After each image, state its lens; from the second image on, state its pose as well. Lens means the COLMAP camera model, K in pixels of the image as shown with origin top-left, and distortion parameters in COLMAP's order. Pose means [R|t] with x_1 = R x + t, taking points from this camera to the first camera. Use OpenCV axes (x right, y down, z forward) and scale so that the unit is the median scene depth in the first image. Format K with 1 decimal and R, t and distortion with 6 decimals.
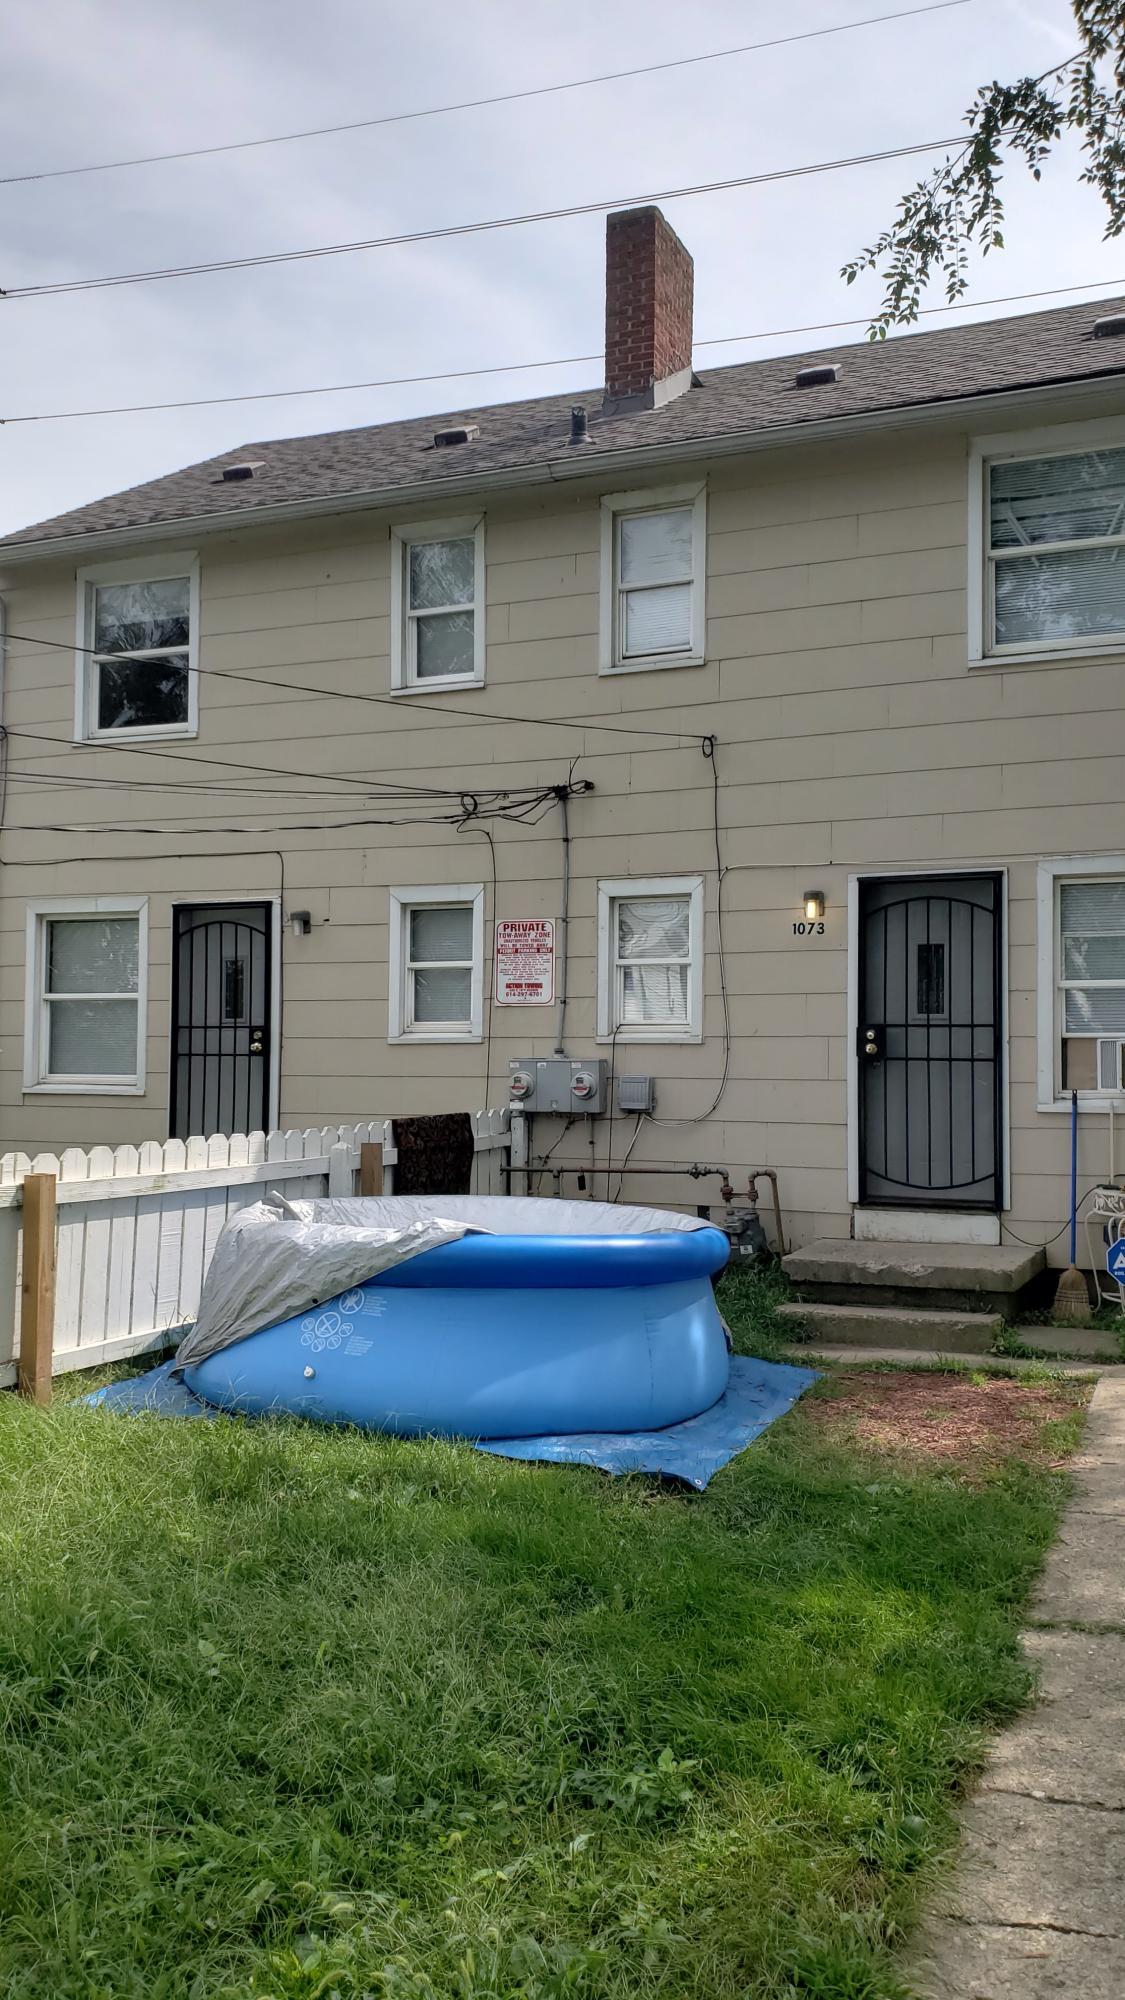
lens RADIAL K [[1529.8, 0, 520.2], [0, 1529.8, 993.7], [0, 0, 1]] dist [0.072017, -0.028886]
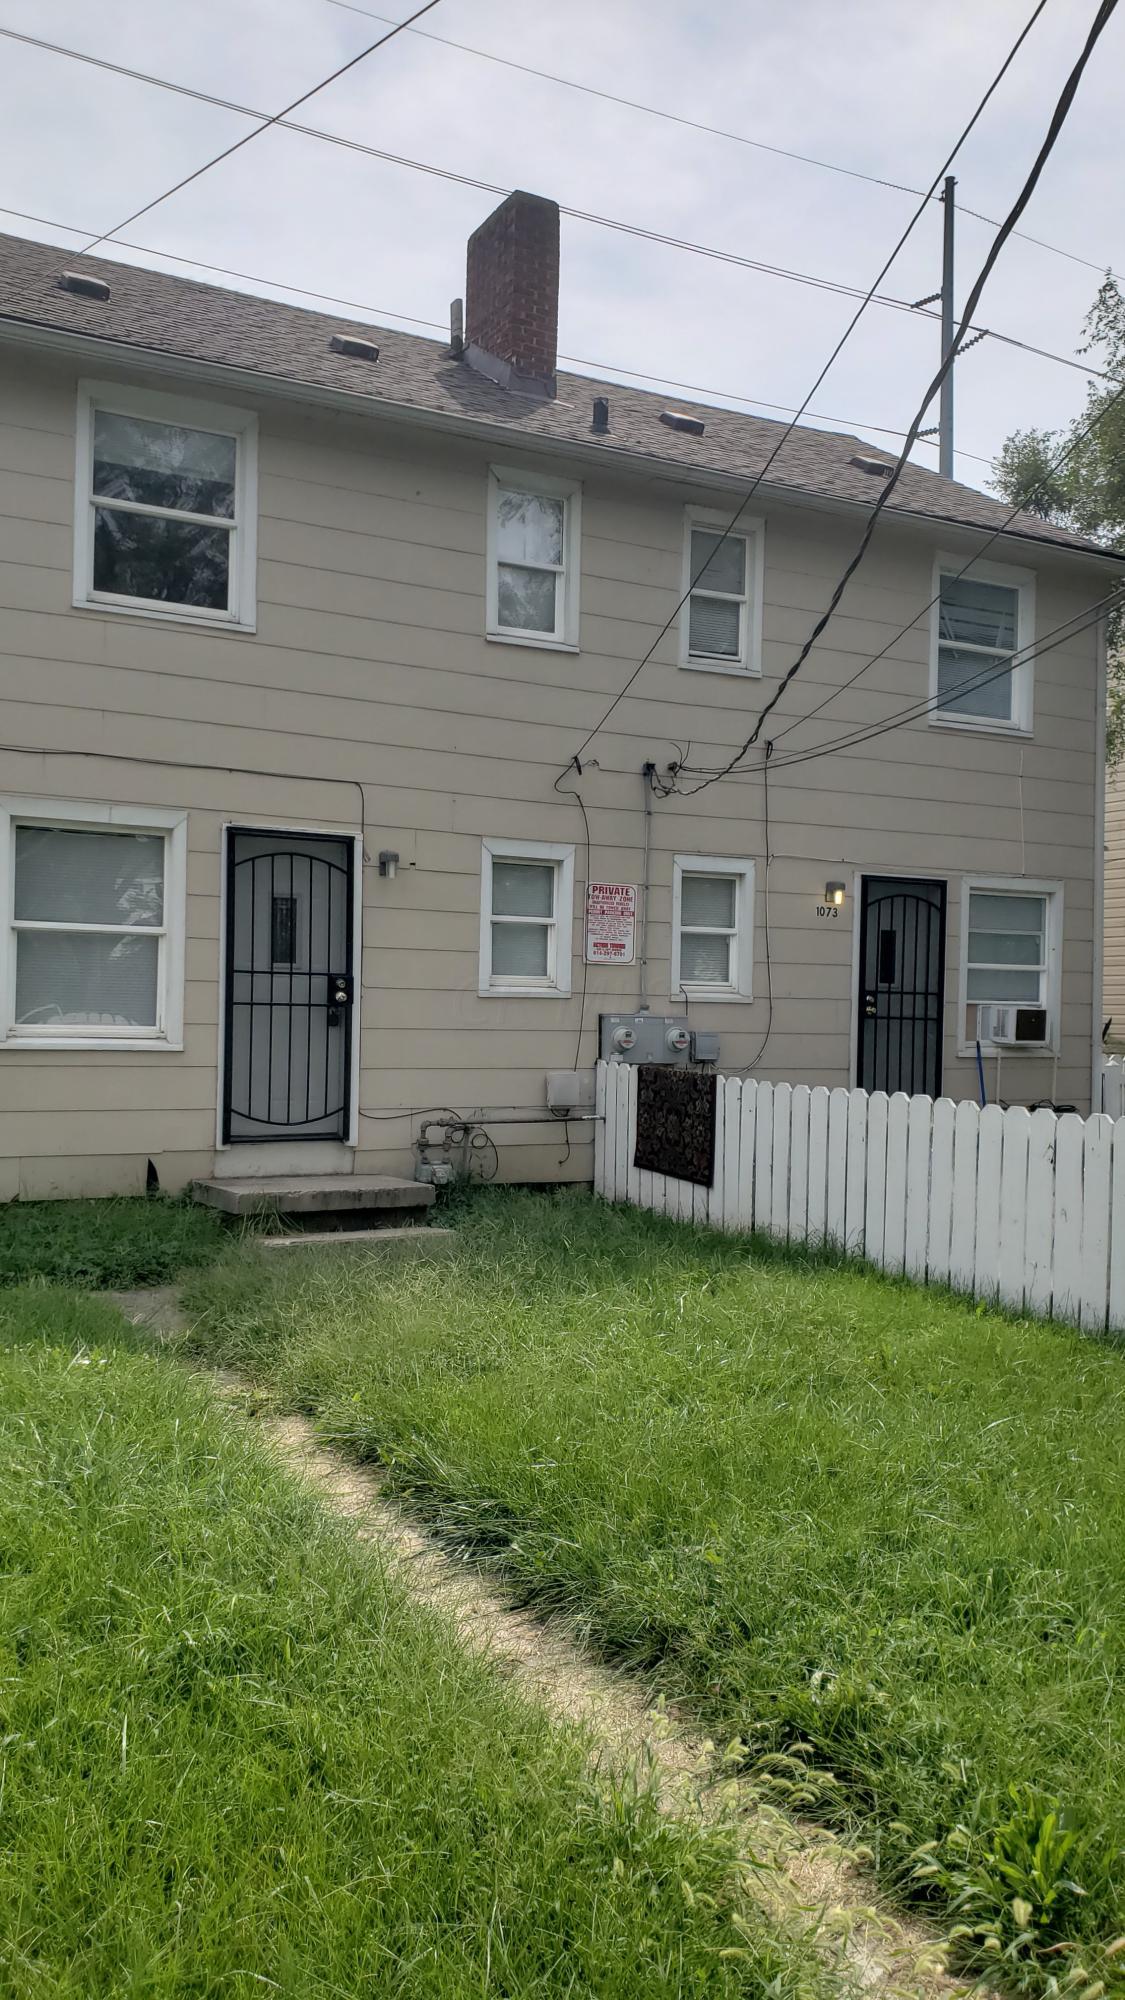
lens RADIAL K [[1529.8, 0, 515.2], [0, 1529.8, 1003.3], [0, 0, 1]] dist [0.072017, -0.028886]
pose [[0.642254, 0.011269, 0.766409, -0.796639], [-0.050118, 0.998370, 0.027320, 0.008517], [-0.764851, -0.055958, 0.641772, 0.339010]]
